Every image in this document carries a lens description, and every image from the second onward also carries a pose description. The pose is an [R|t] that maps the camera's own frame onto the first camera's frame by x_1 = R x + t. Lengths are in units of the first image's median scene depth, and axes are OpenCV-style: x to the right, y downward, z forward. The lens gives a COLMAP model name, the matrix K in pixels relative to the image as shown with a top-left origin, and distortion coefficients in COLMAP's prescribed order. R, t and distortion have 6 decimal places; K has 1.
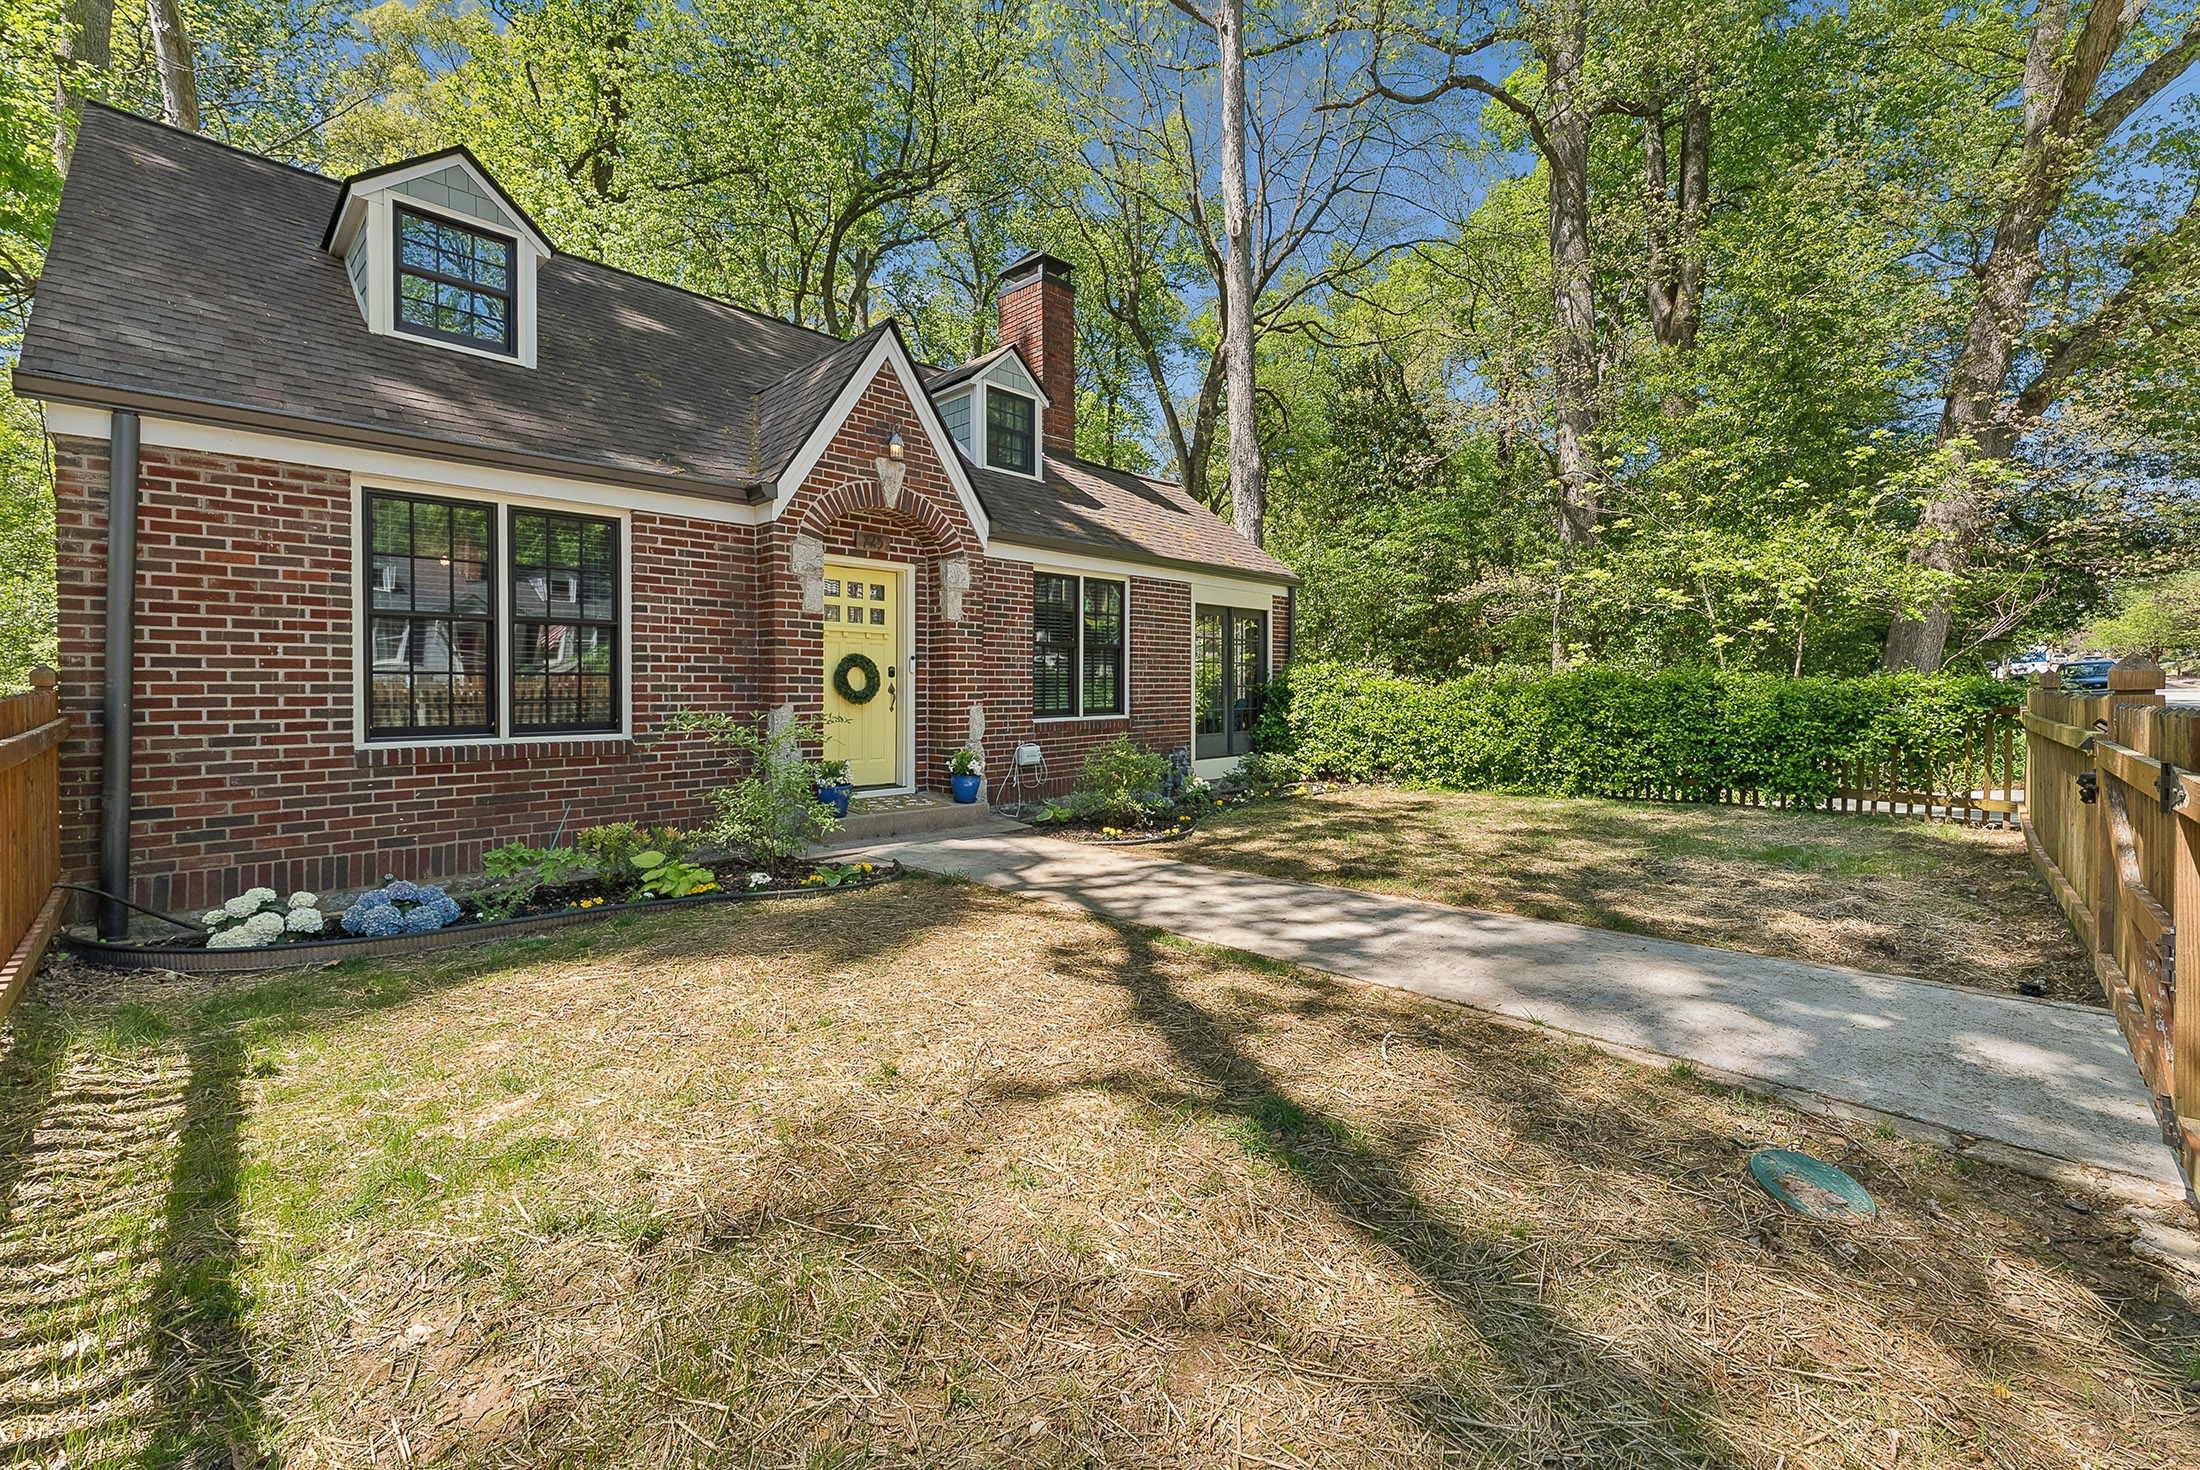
lens RADIAL K [[899.1, 0, 1097.0], [0, 899.1, 695.9], [0, 0, 1]] dist [-0.002759, -0.000449]
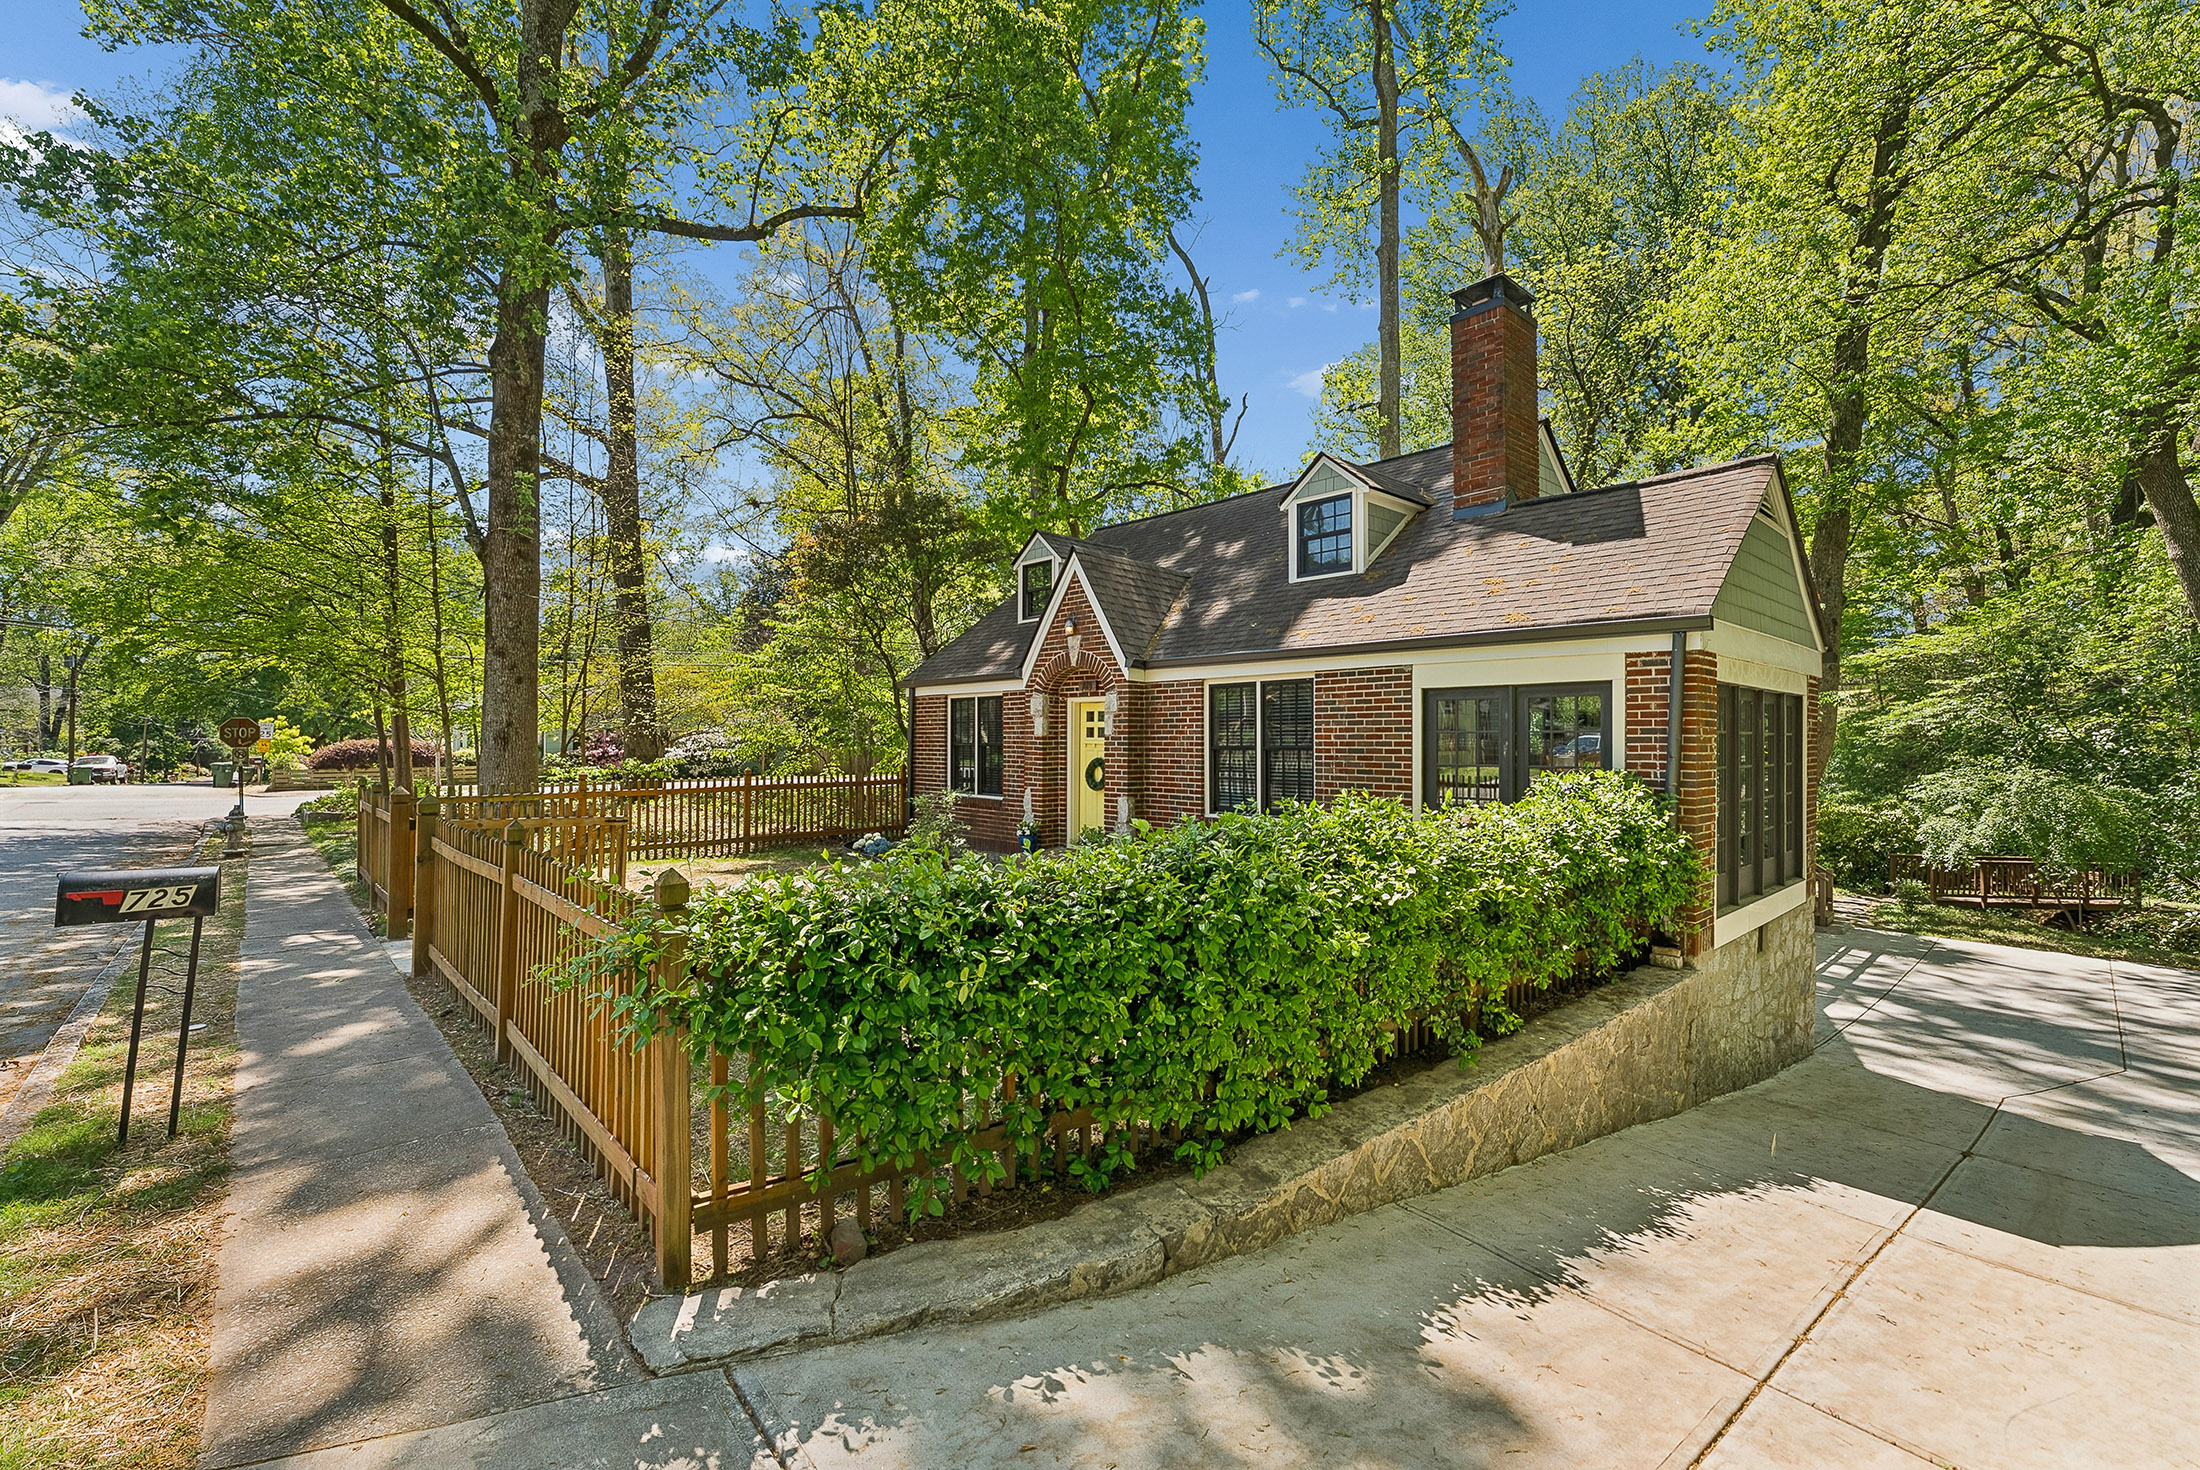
lens RADIAL K [[899.1, 0, 1106.0], [0, 899.1, 726.8], [0, 0, 1]] dist [-0.002759, -0.000449]
pose [[-0.049817, -0.011725, -0.998690, 1.039996], [-0.013114, 0.999853, -0.011085, -0.067958], [0.998672, 0.012544, -0.049964, 0.890013]]
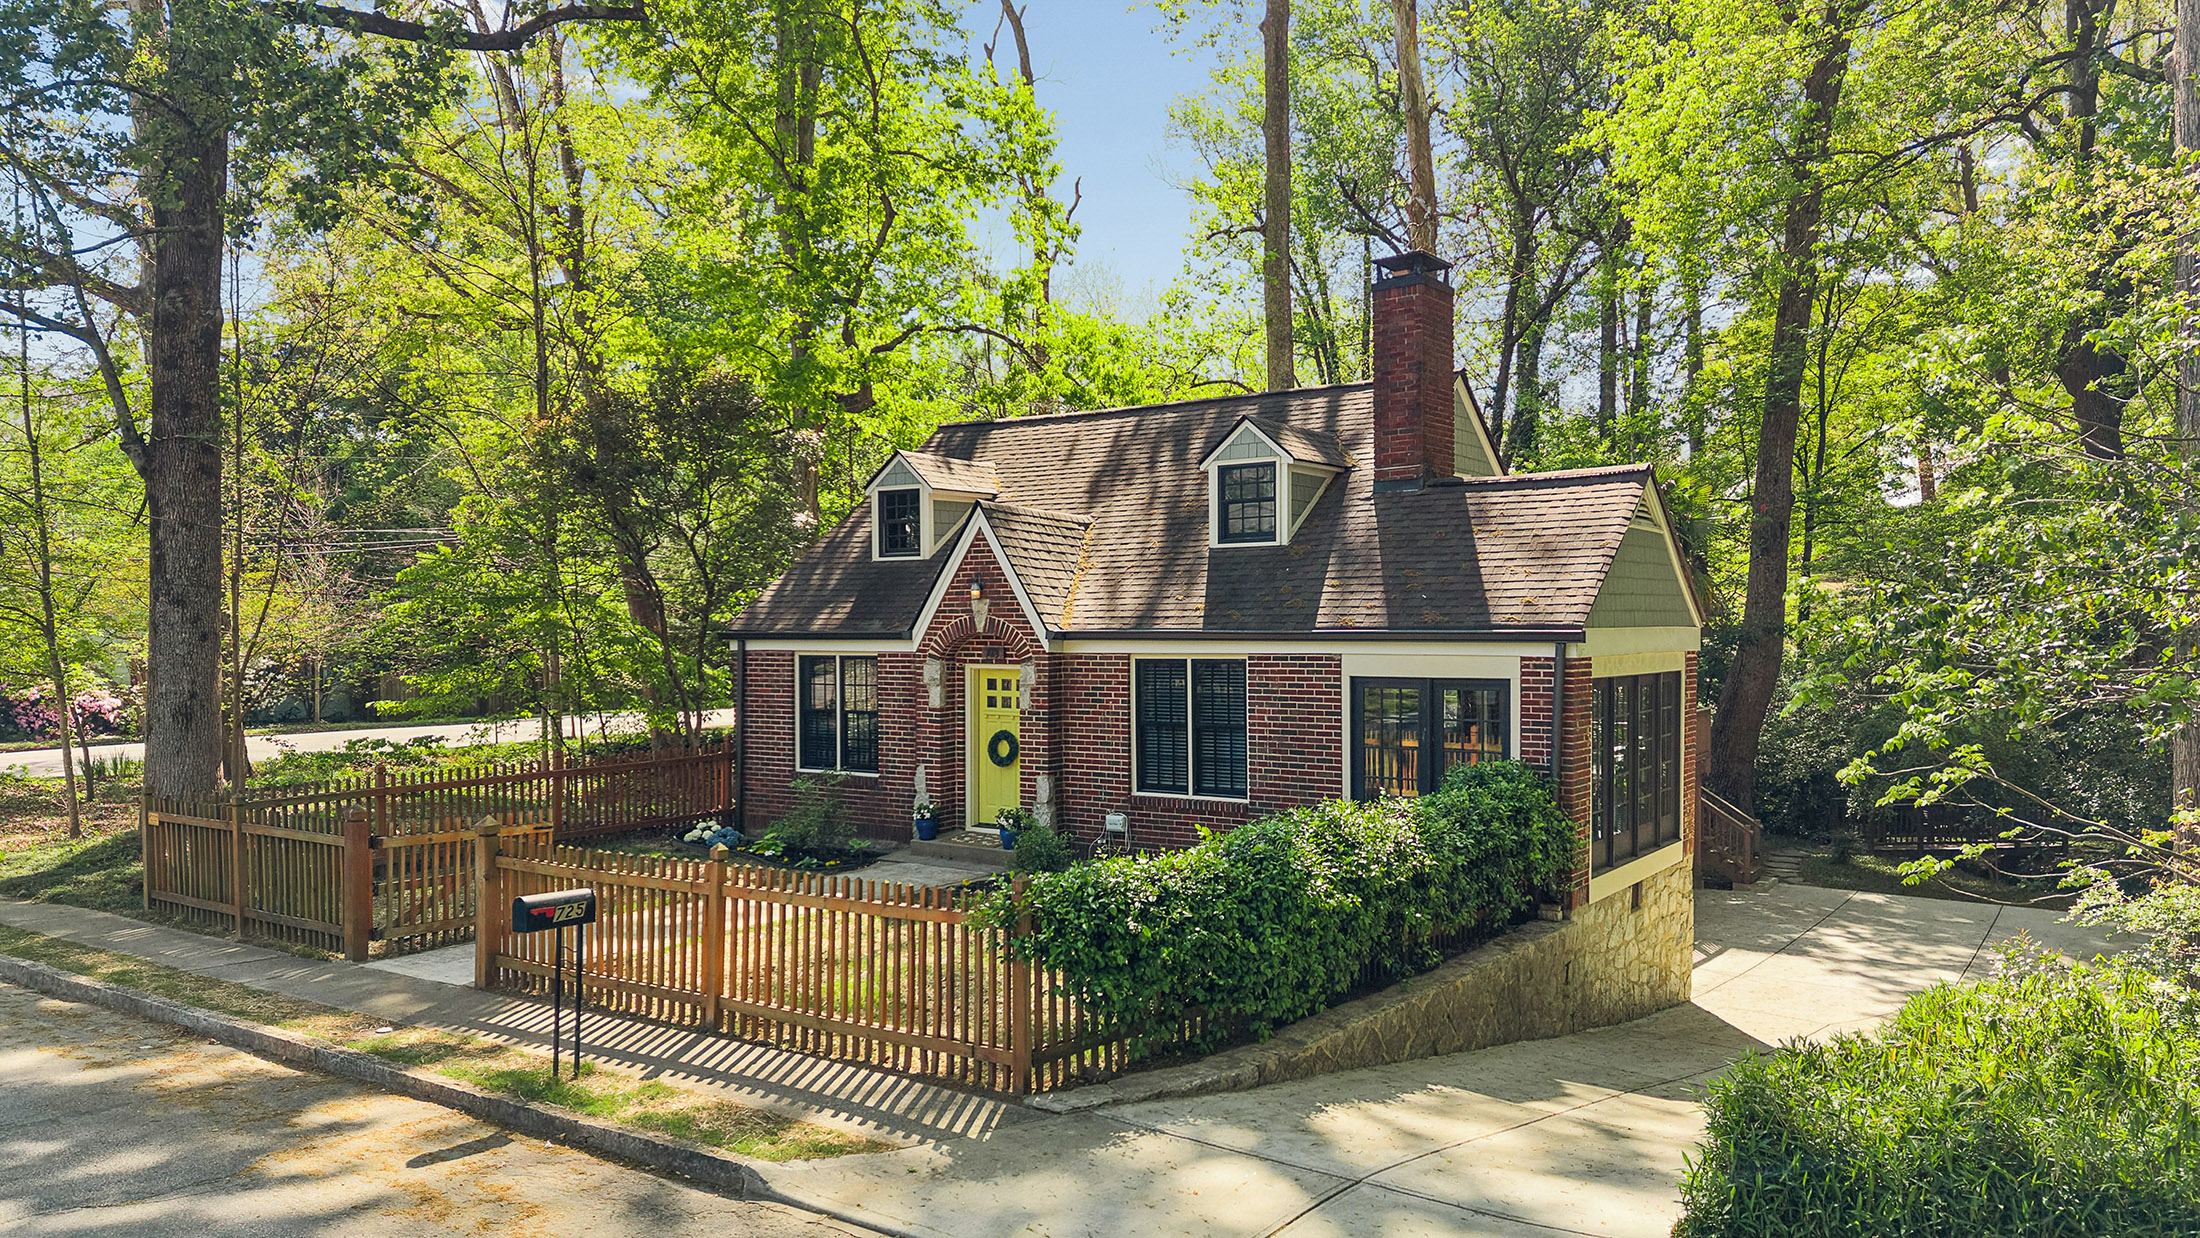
lens RADIAL K [[1479.2, 0, 1095.2], [0, 1479.2, 634.1], [0, 0, 1]] dist [0.074267, -0.010947]
pose [[0.158122, 0.010592, -0.987363, 1.664158], [-0.005374, 0.999937, 0.009867, -0.180771], [0.987405, 0.003746, 0.158169, 0.633855]]
